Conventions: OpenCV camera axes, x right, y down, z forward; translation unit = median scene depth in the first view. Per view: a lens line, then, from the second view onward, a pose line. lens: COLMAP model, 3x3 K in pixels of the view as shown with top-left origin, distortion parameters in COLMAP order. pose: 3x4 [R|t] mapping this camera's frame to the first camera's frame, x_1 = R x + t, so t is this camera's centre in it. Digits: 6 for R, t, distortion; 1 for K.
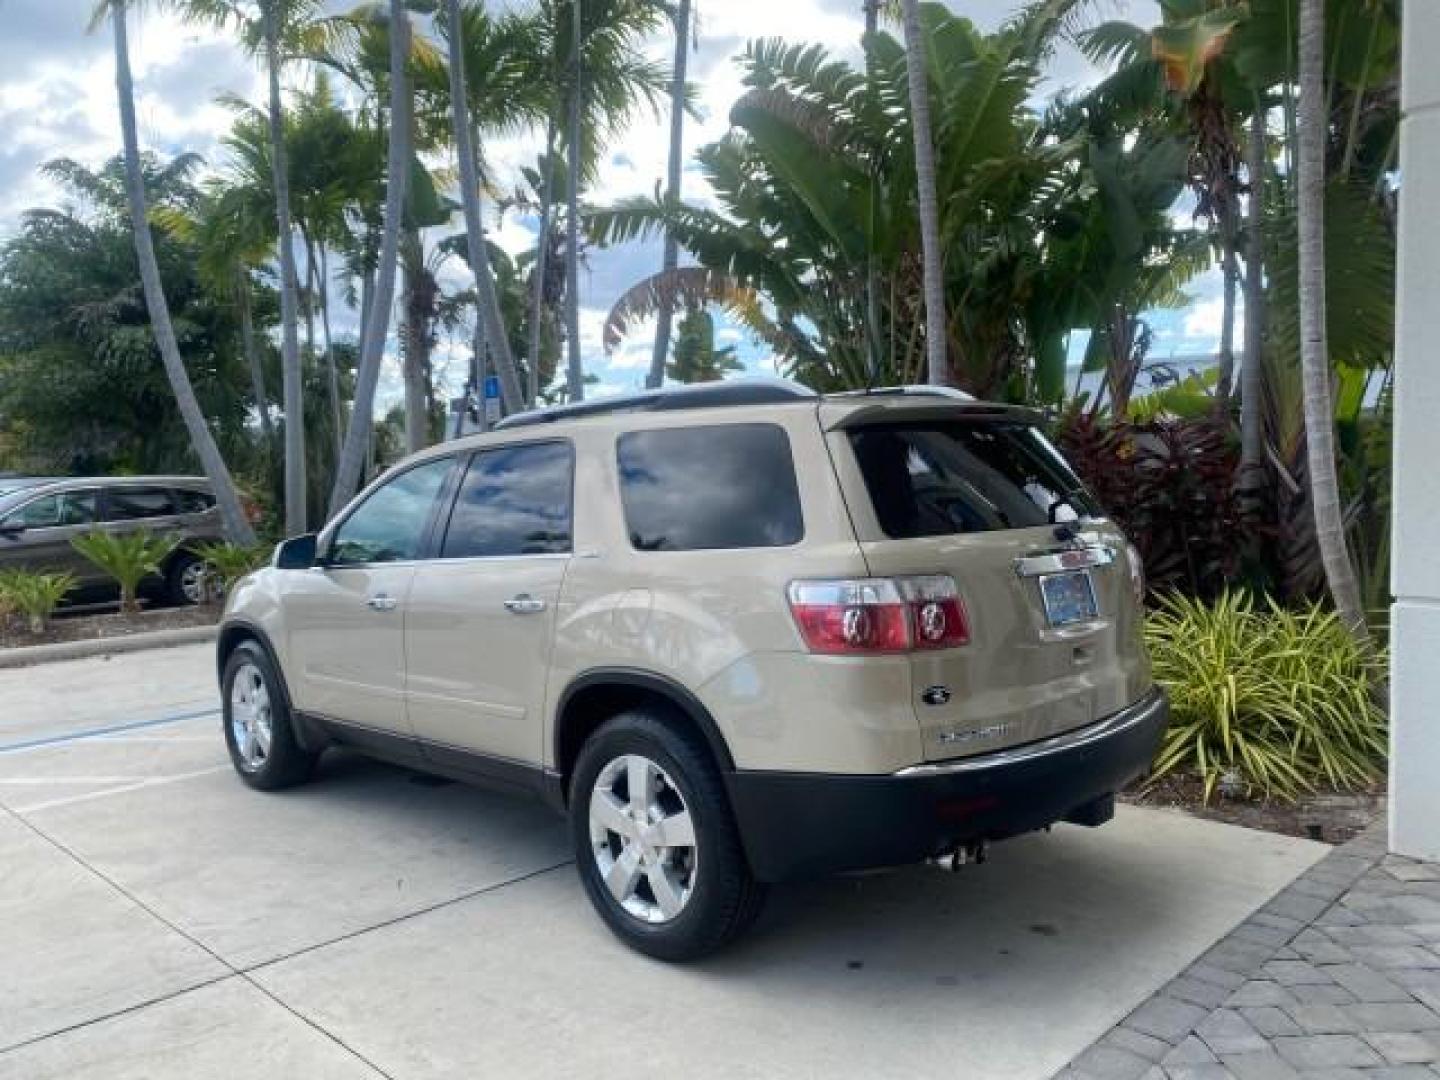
lens RADIAL K [[1104.5, 0, 717.9], [0, 1104.5, 528.3], [0, 0, 1]] dist [0.006873, -0.000082]
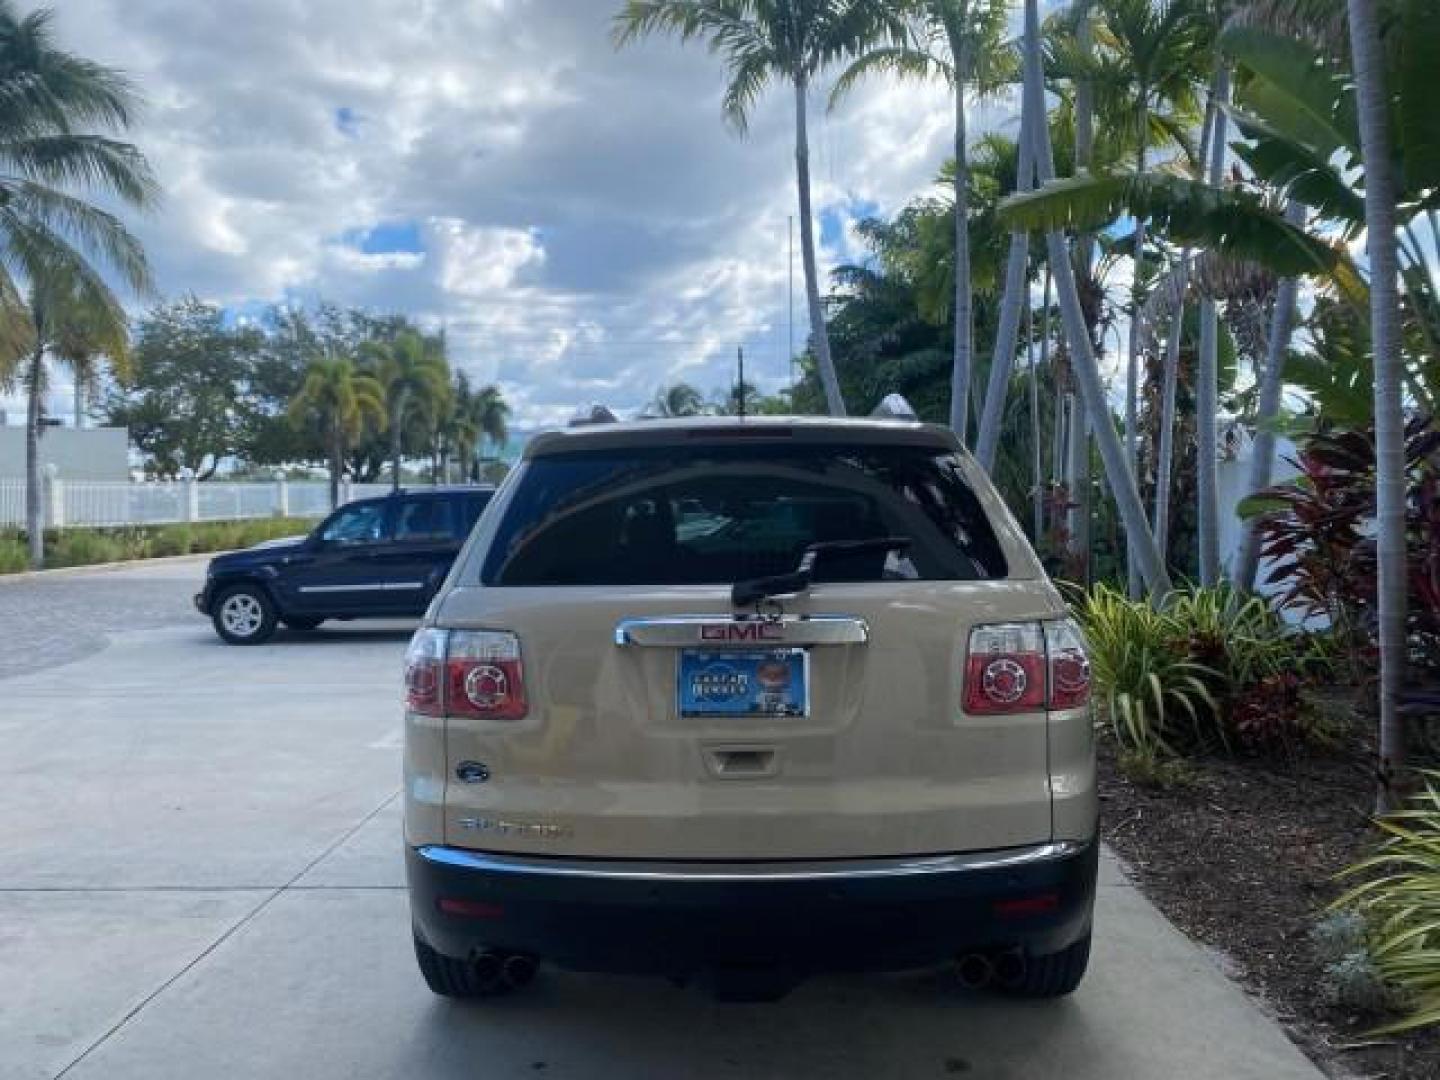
lens RADIAL K [[1109.2, 0, 720.4], [0, 1109.2, 534.0], [0, 0, 1]] dist [0.006091, -0.000938]
pose [[0.685020, 0.032706, -0.727790, 0.367974], [-0.040273, 0.999164, 0.006995, -0.013176], [0.727411, 0.024519, 0.685764, 0.221168]]
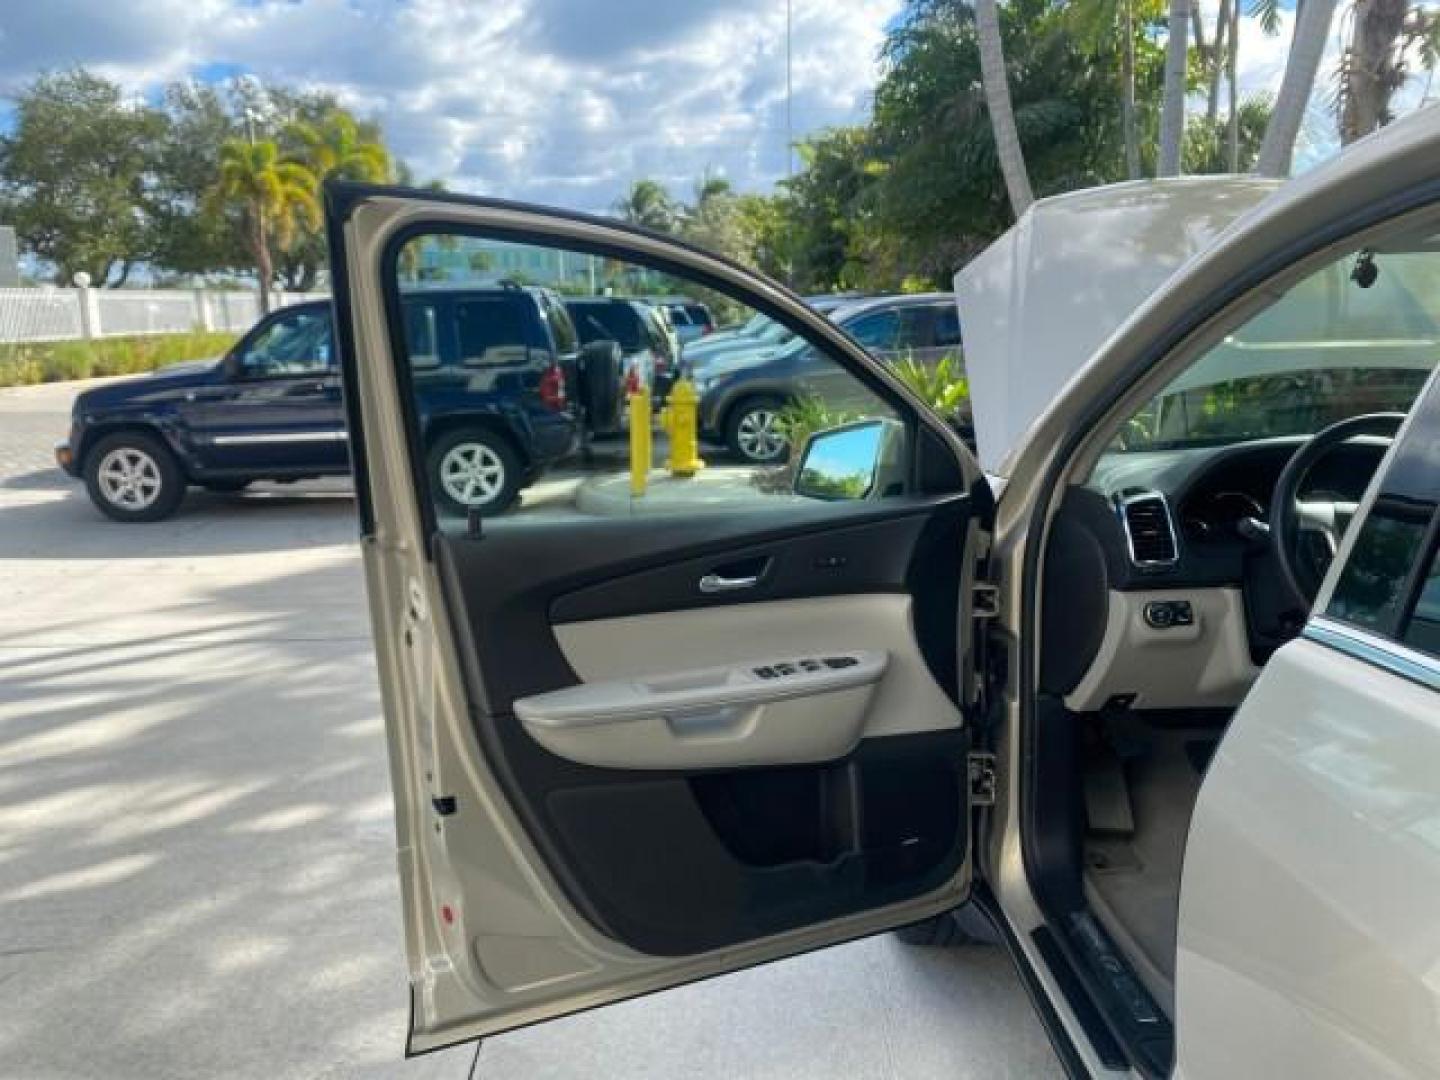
lens RADIAL K [[1101.2, 0, 715.3], [0, 1101.2, 528.0], [0, 0, 1]] dist [0.015713, -0.004047]
pose [[0.715894, 0.140693, -0.683887, -0.120339], [-0.034730, 0.985451, 0.166376, -0.008554], [0.697345, -0.095356, 0.710364, 0.450352]]
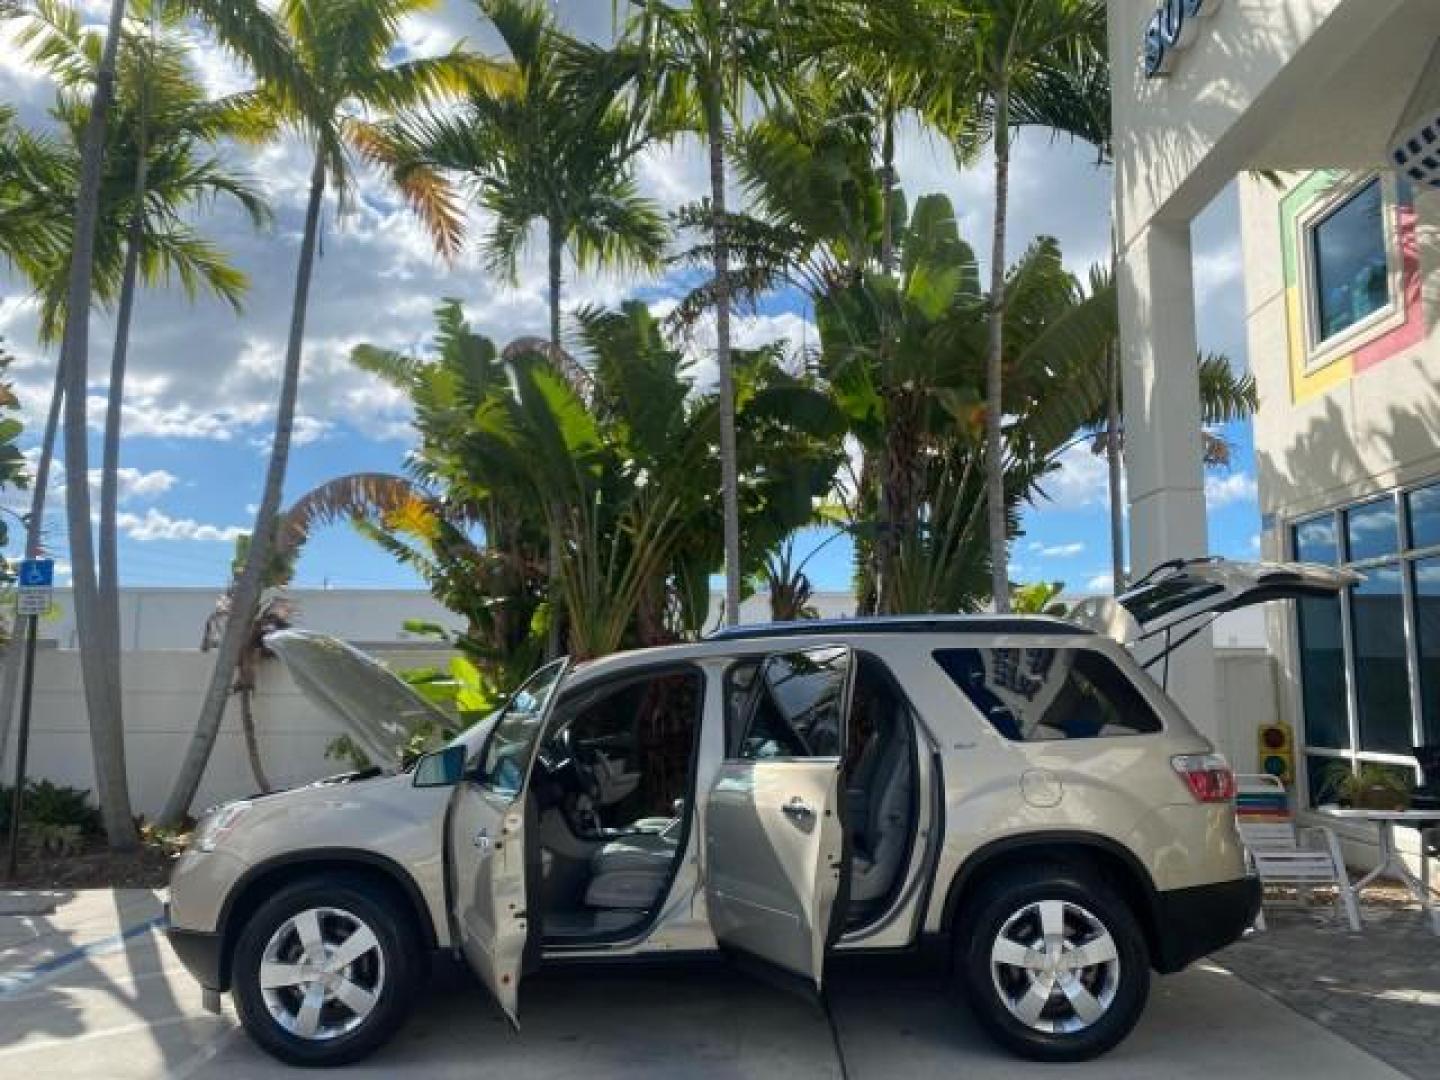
lens RADIAL K [[1101.2, 0, 715.3], [0, 1101.2, 528.0], [0, 0, 1]] dist [0.015713, -0.004047]
pose [[0.721921, 0.116997, 0.682013, -0.592793], [0.019937, 0.981677, -0.189506, 0.005641], [-0.691688, 0.150406, 0.706360, 0.126857]]
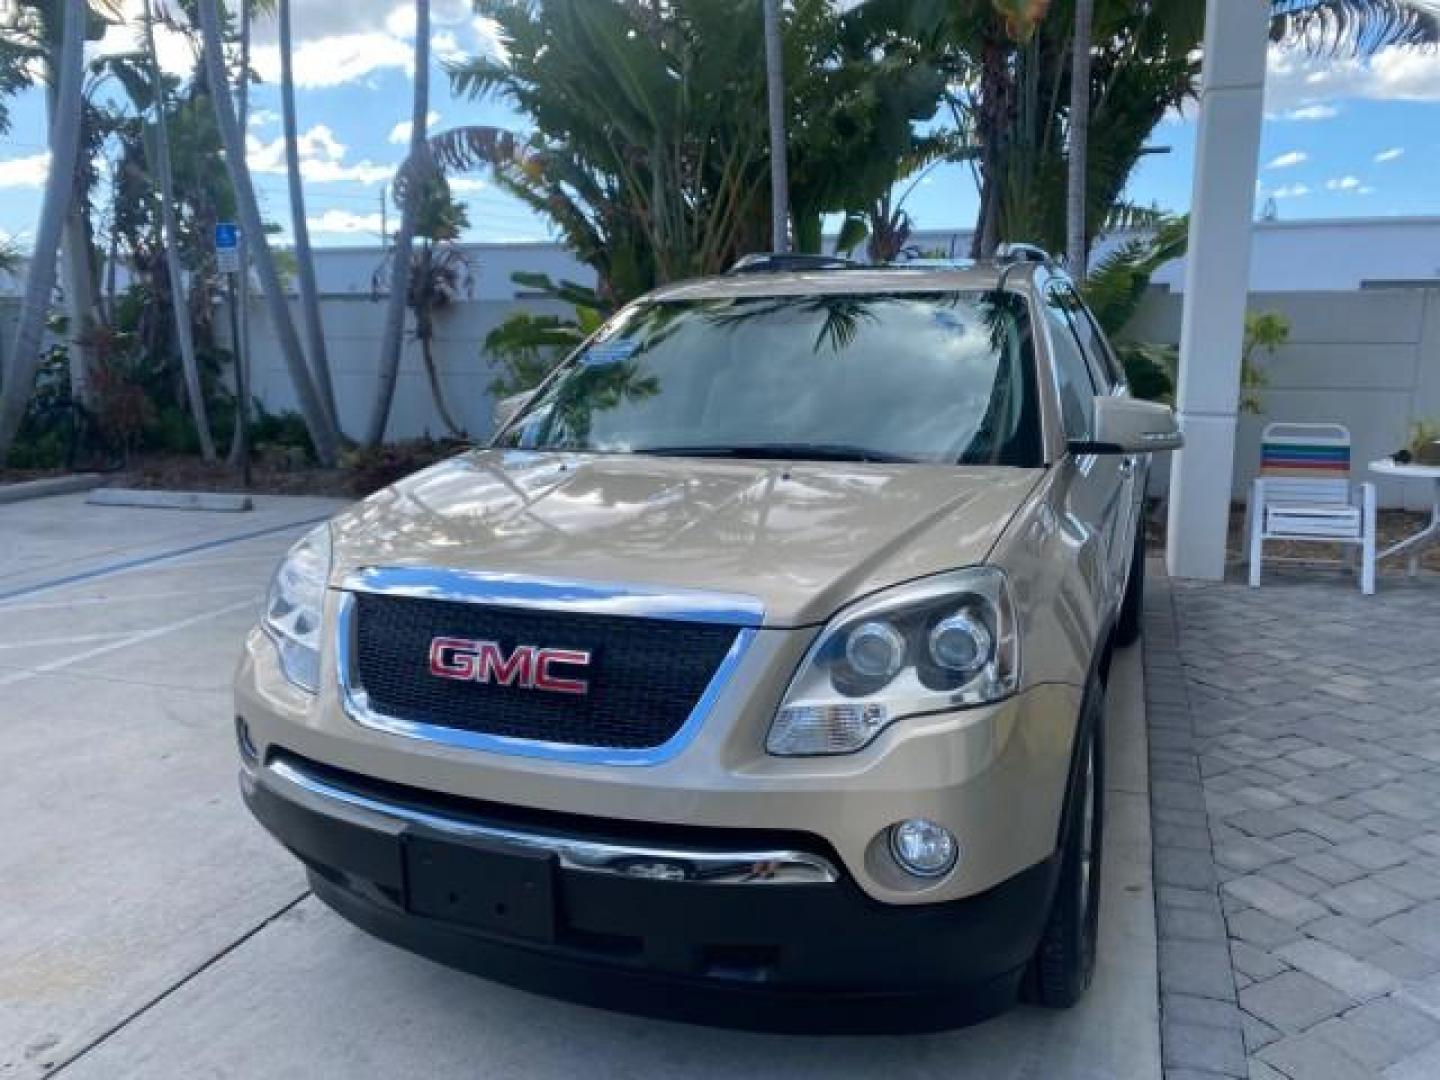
lens RADIAL K [[1110.1, 0, 718.5], [0, 1110.1, 535.2], [0, 0, 1]] dist [0.004198, 0.000220]
pose [[0.907674, -0.062599, 0.414981, -0.345343], [0.009684, 0.991674, 0.128411, 0.012664], [-0.419564, -0.112537, 0.900723, -0.084558]]
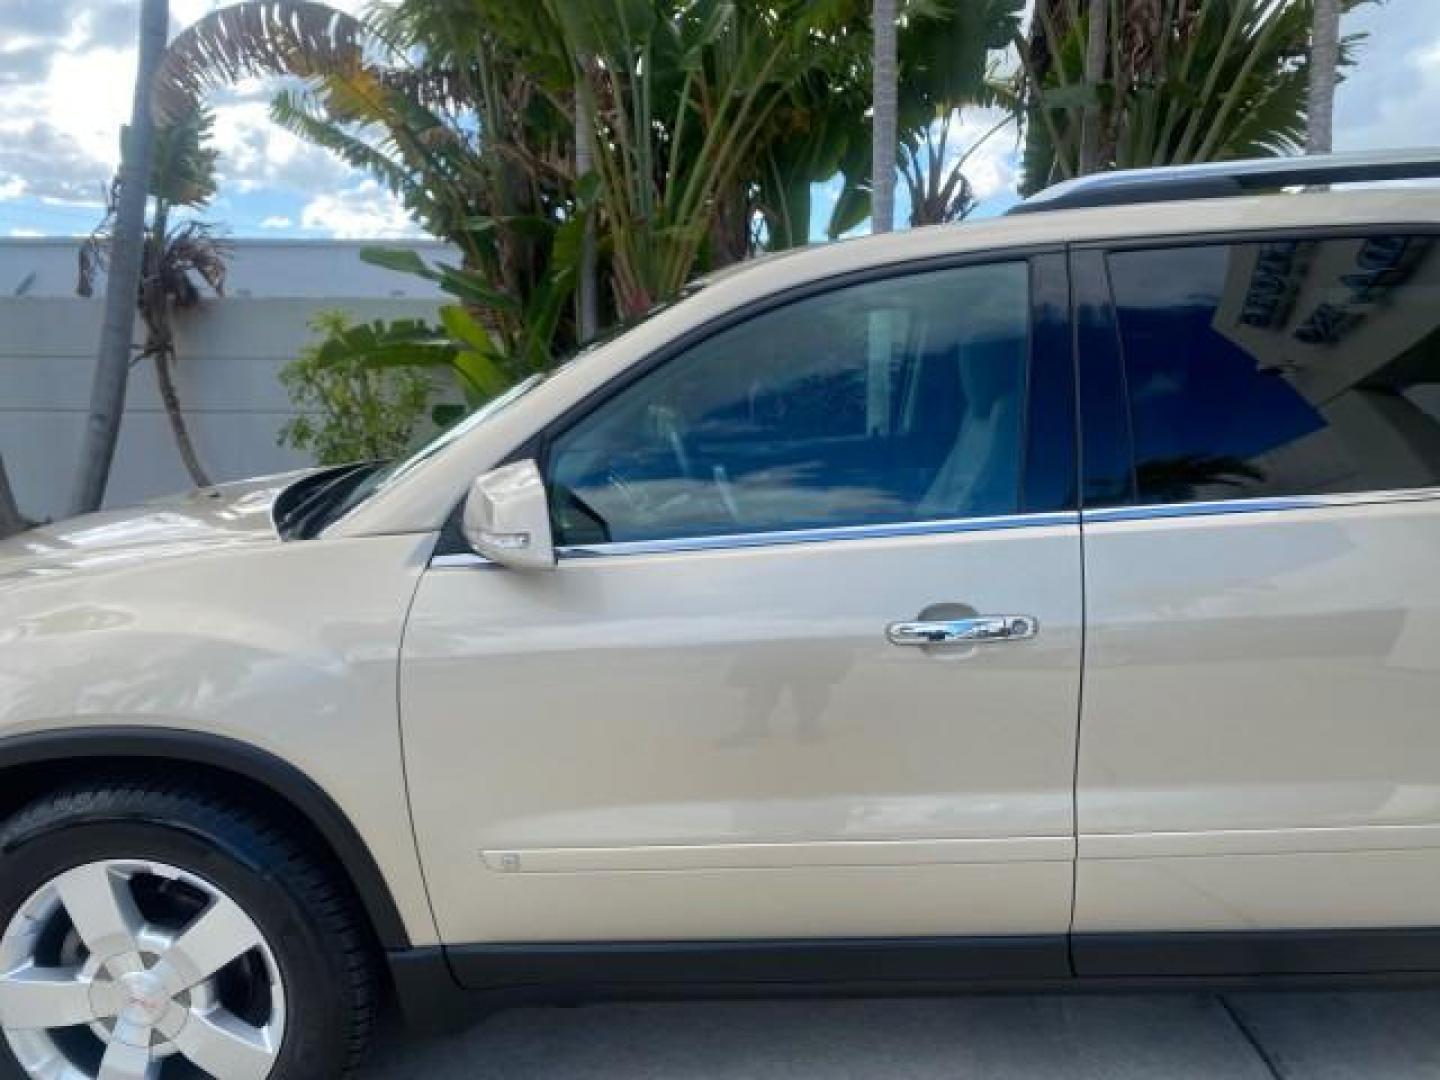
lens RADIAL K [[1101.2, 0, 715.3], [0, 1101.2, 528.0], [0, 0, 1]] dist [0.015713, -0.004047]
pose [[0.728780, -0.088117, 0.679055, -0.376580], [0.020841, 0.994080, 0.106629, -0.007382], [-0.684431, -0.063557, 0.726302, 0.465447]]
